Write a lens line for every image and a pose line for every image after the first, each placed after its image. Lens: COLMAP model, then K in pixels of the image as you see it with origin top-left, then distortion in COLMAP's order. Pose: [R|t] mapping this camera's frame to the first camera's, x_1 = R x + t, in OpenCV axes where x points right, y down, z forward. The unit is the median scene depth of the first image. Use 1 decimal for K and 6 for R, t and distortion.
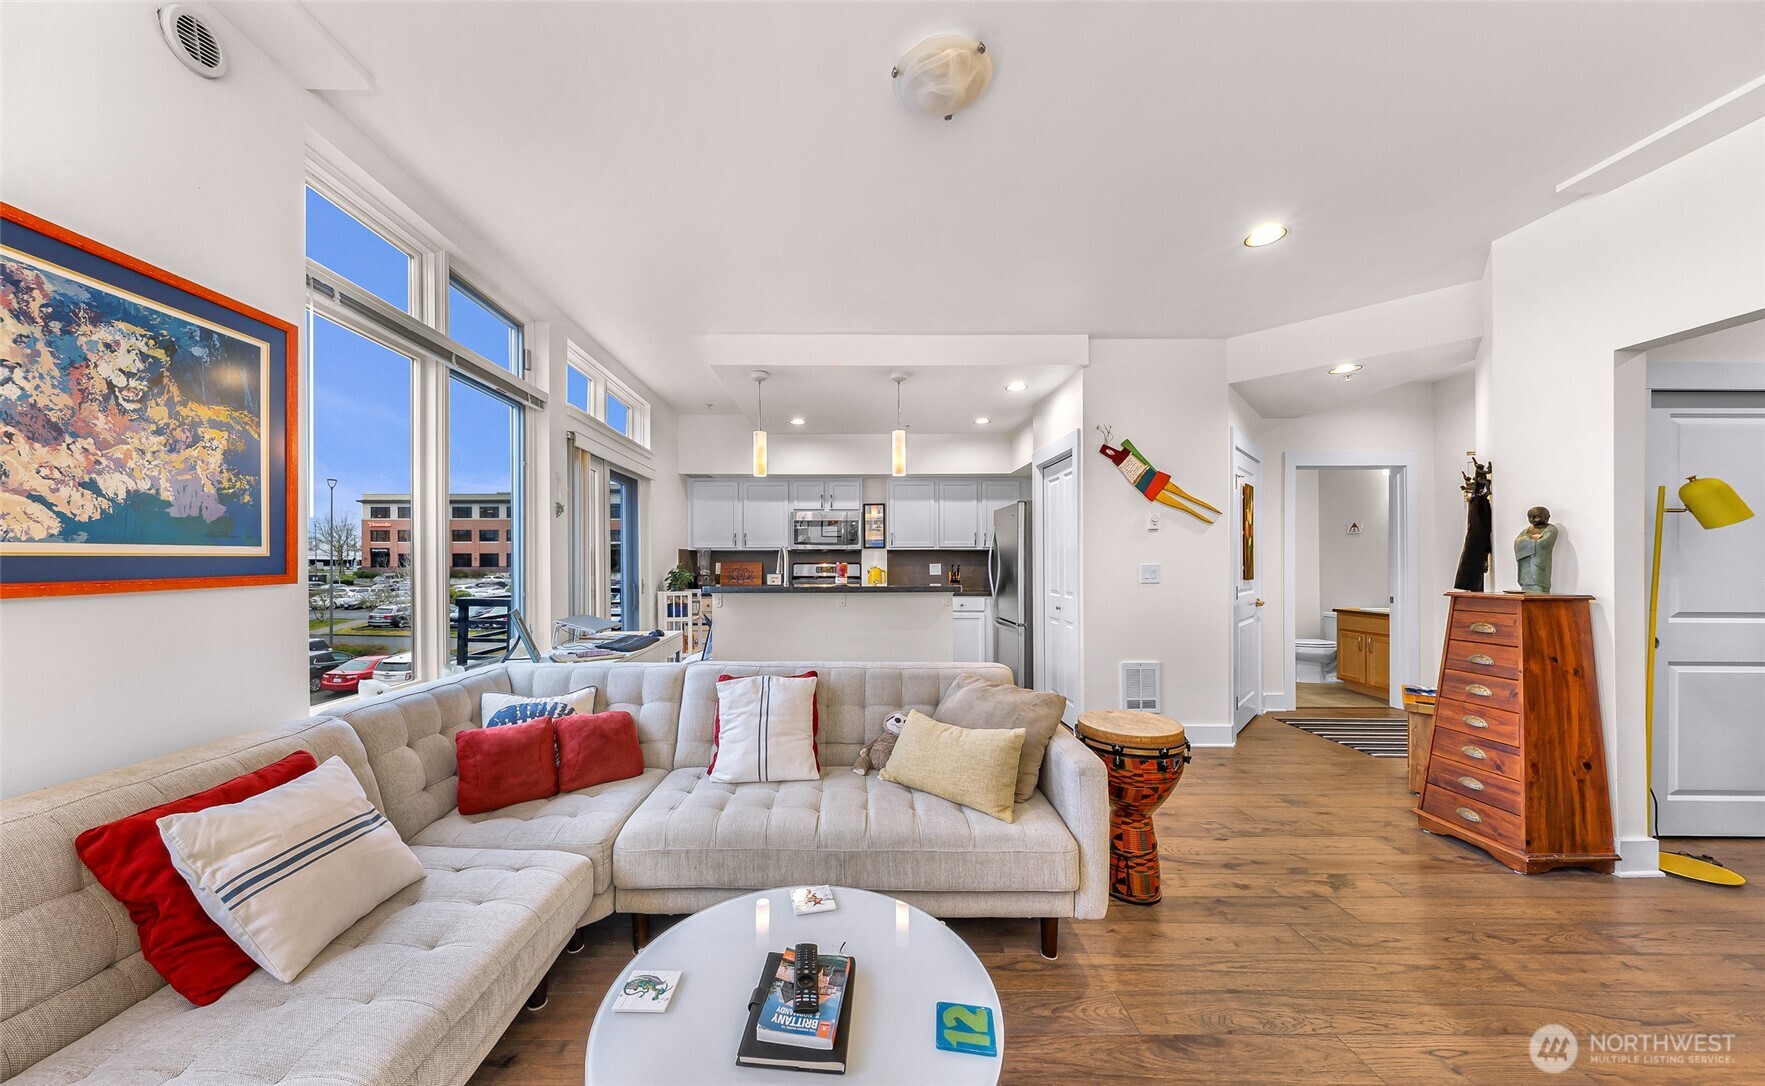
lens RADIAL K [[571.8, 0, 838.0], [0, 571.8, 563.0], [0, 0, 1]] dist [0.001576, 0.000059]
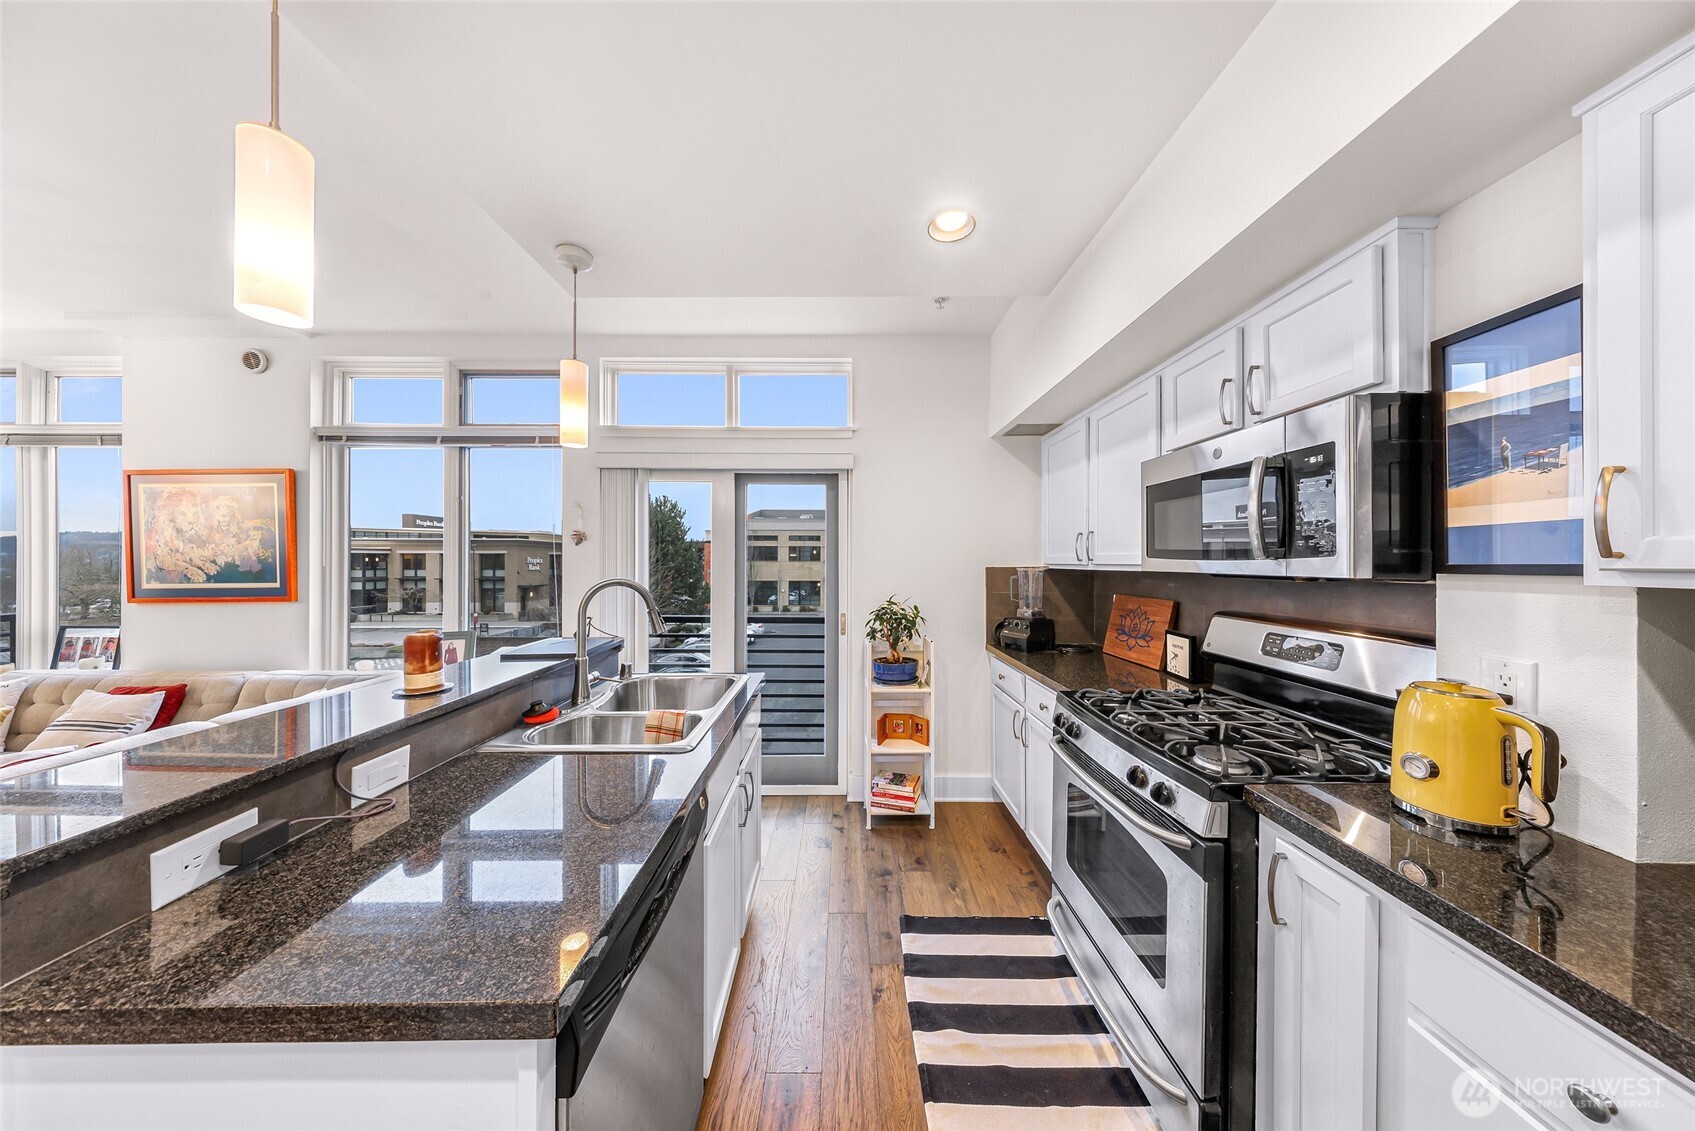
lens RADIAL K [[499.2, 0, 835.7], [0, 499.2, 559.9], [0, 0, 1]] dist [0.002277, 0.000425]
pose [[0.008183, -0.000933, -0.999966, 0.280423], [-0.000786, 0.999999, -0.000940, -0.039114], [0.999966, 0.000793, 0.008182, 1.048851]]
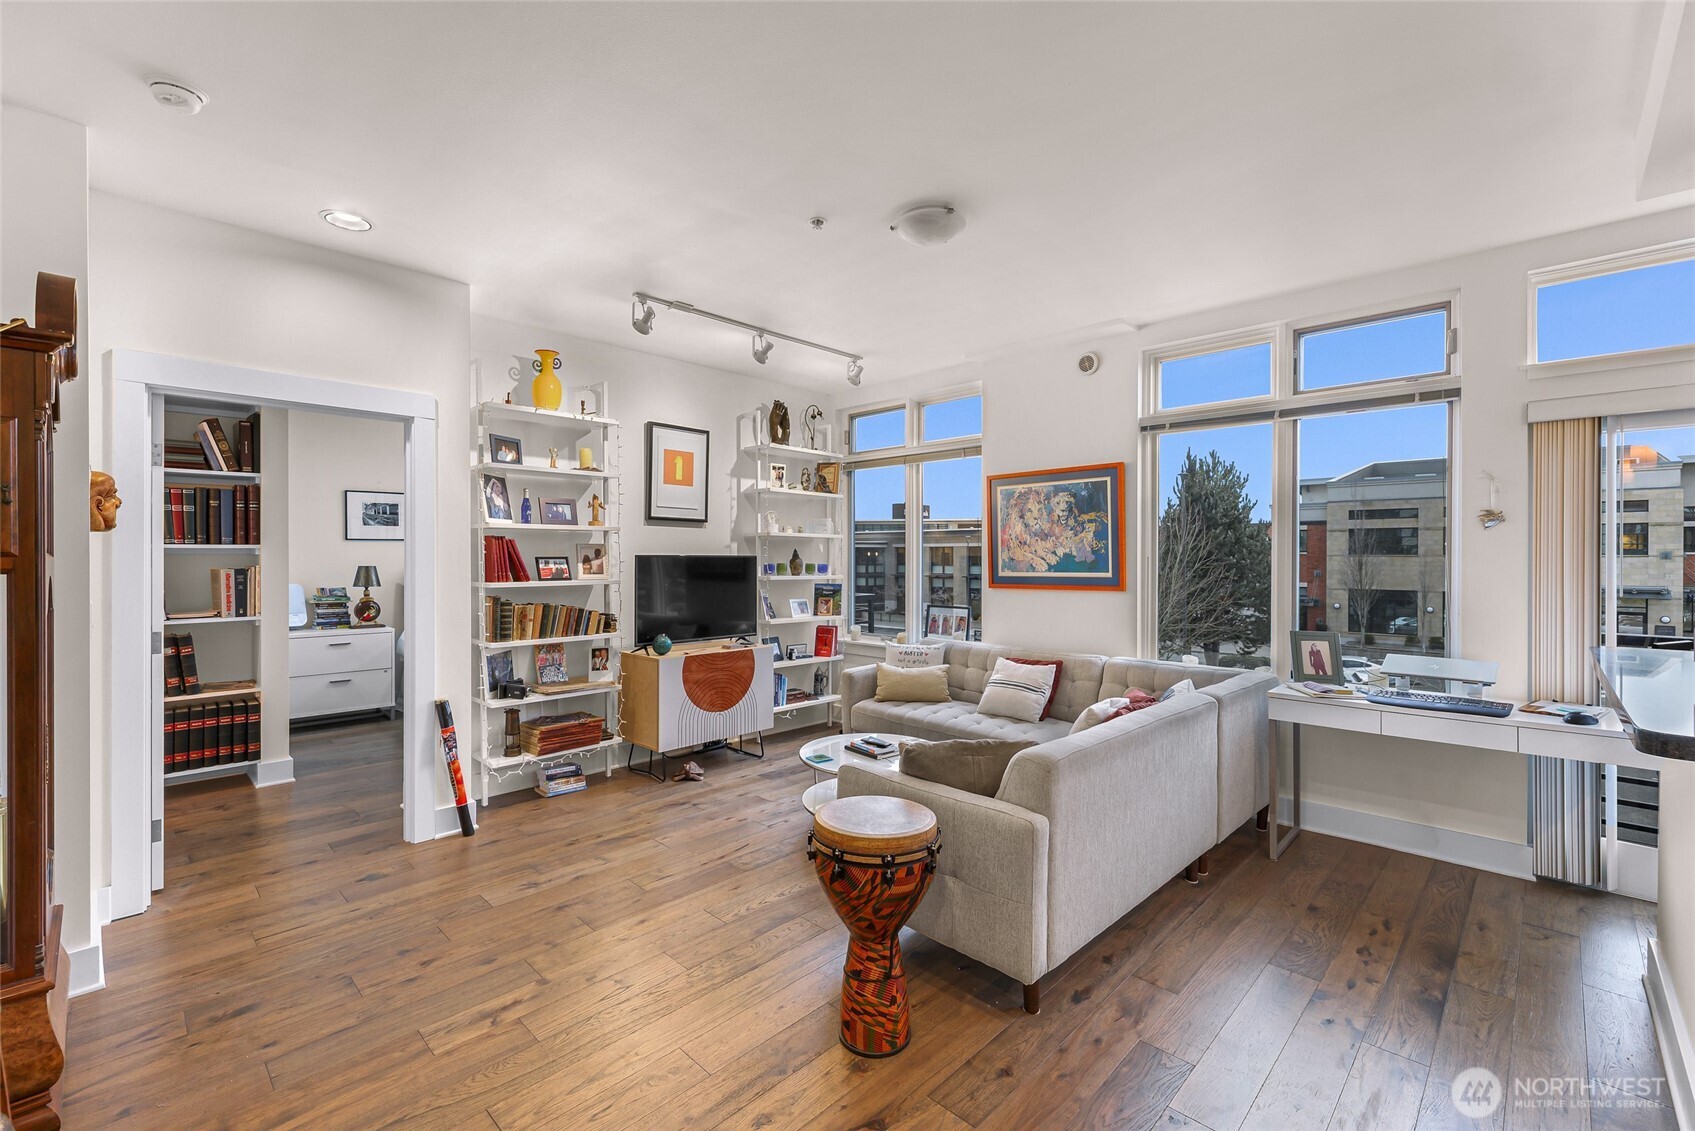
lens RADIAL K [[730.6, 0, 852.6], [0, 730.6, 559.8], [0, 0, 1]] dist [0.011328, -0.001752]
pose [[-0.678604, 0.006161, -0.734479, 0.581331], [0.001821, 0.999976, 0.006706, -0.034094], [0.734502, 0.003214, -0.678599, 0.756834]]
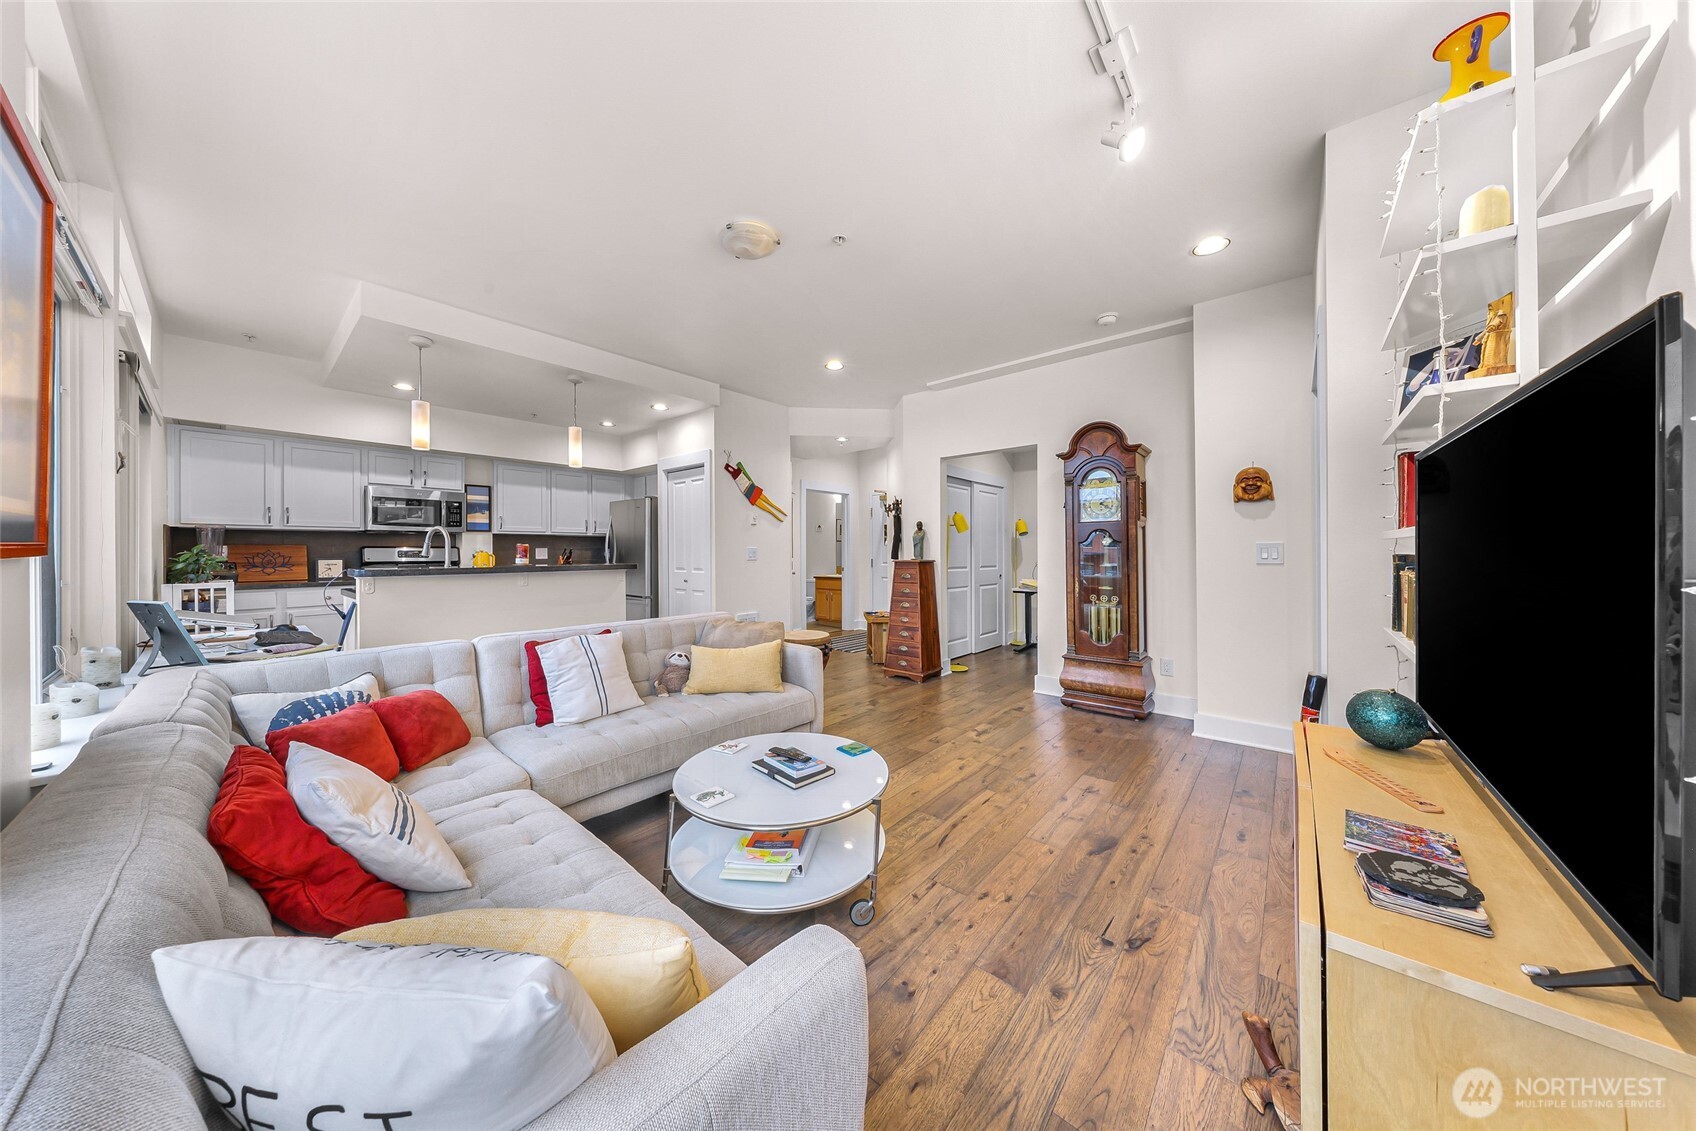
lens RADIAL K [[536.7, 0, 834.6], [0, 536.7, 547.3], [0, 0, 1]] dist [0.012090, -0.000707]
pose [[0.654456, 0.007206, 0.756066, -0.303092], [-0.000137, 0.999956, -0.009412, 0.012197], [-0.756100, 0.006056, 0.654428, -0.064983]]
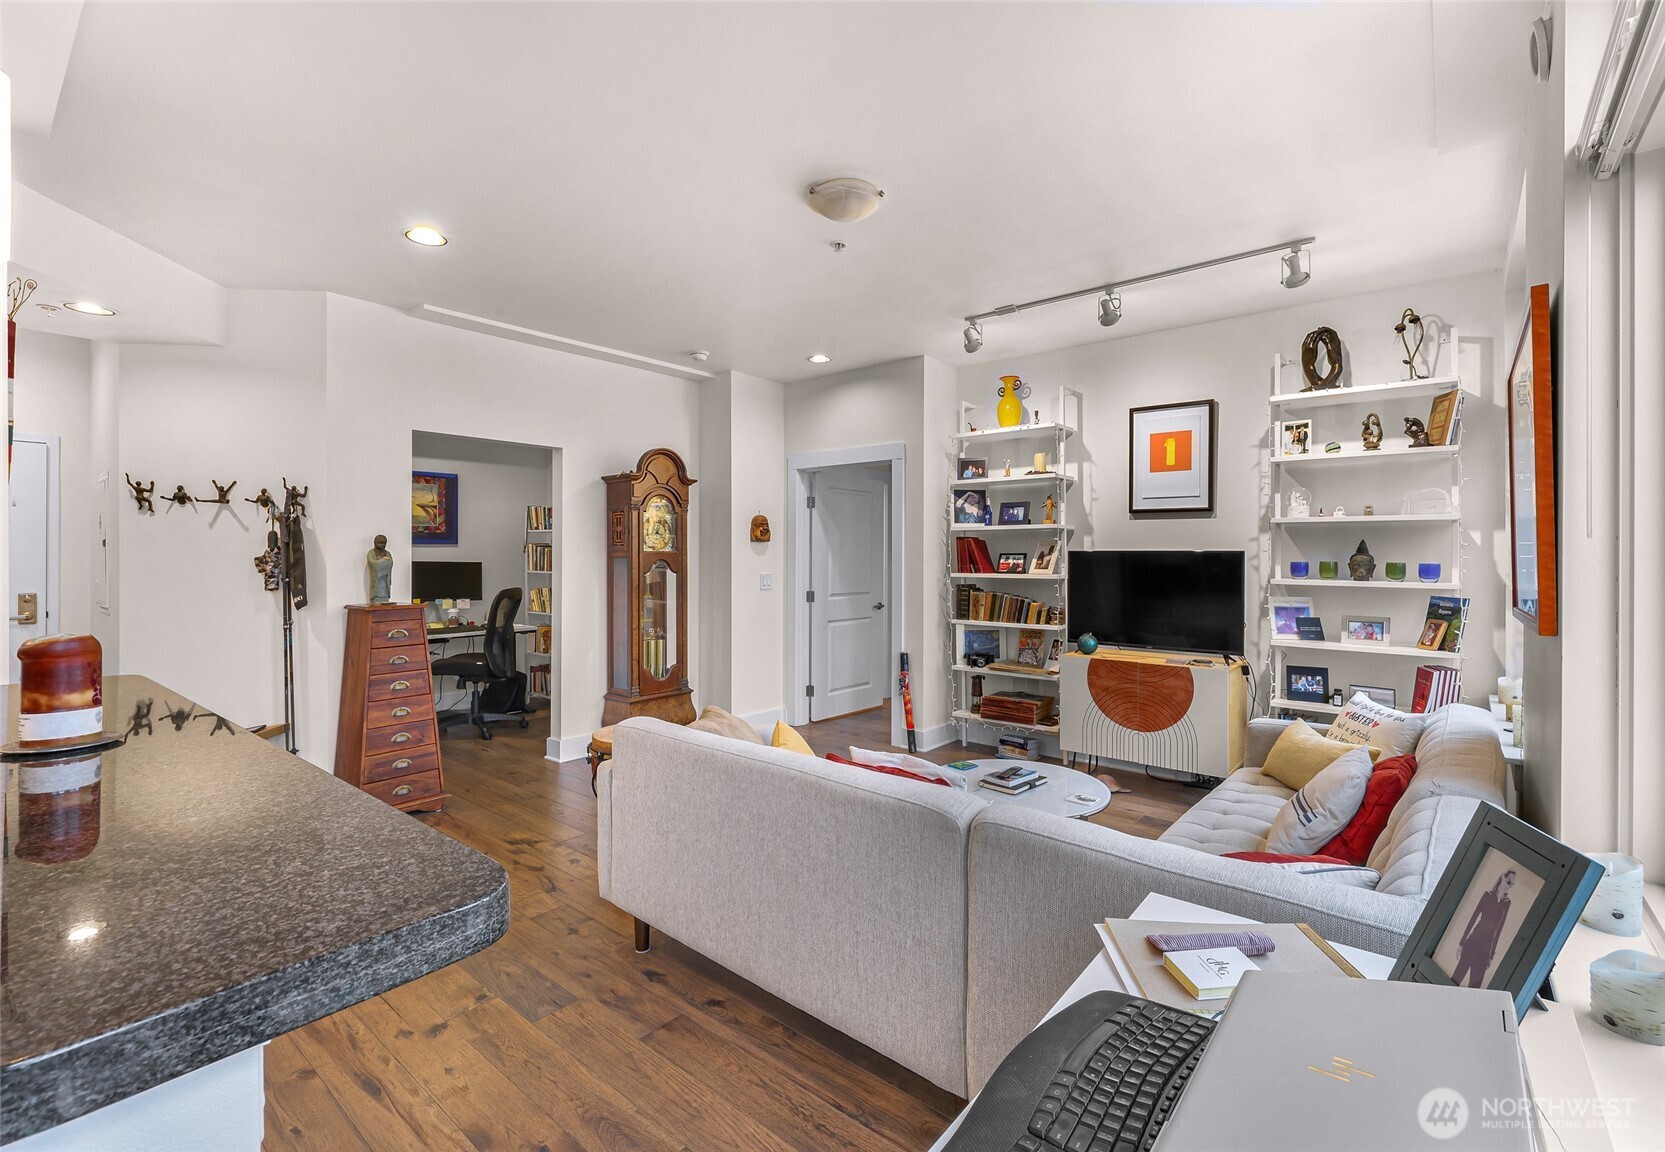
lens RADIAL K [[740.4, 0, 840.5], [0, 740.4, 561.6], [0, 0, 1]] dist [0.011304, 0.000105]
pose [[-0.784890, -0.001183, 0.619634, -0.300968], [-0.000063, 0.999998, 0.001830, -0.022187], [-0.619635, 0.001397, -0.784889, 0.856325]]
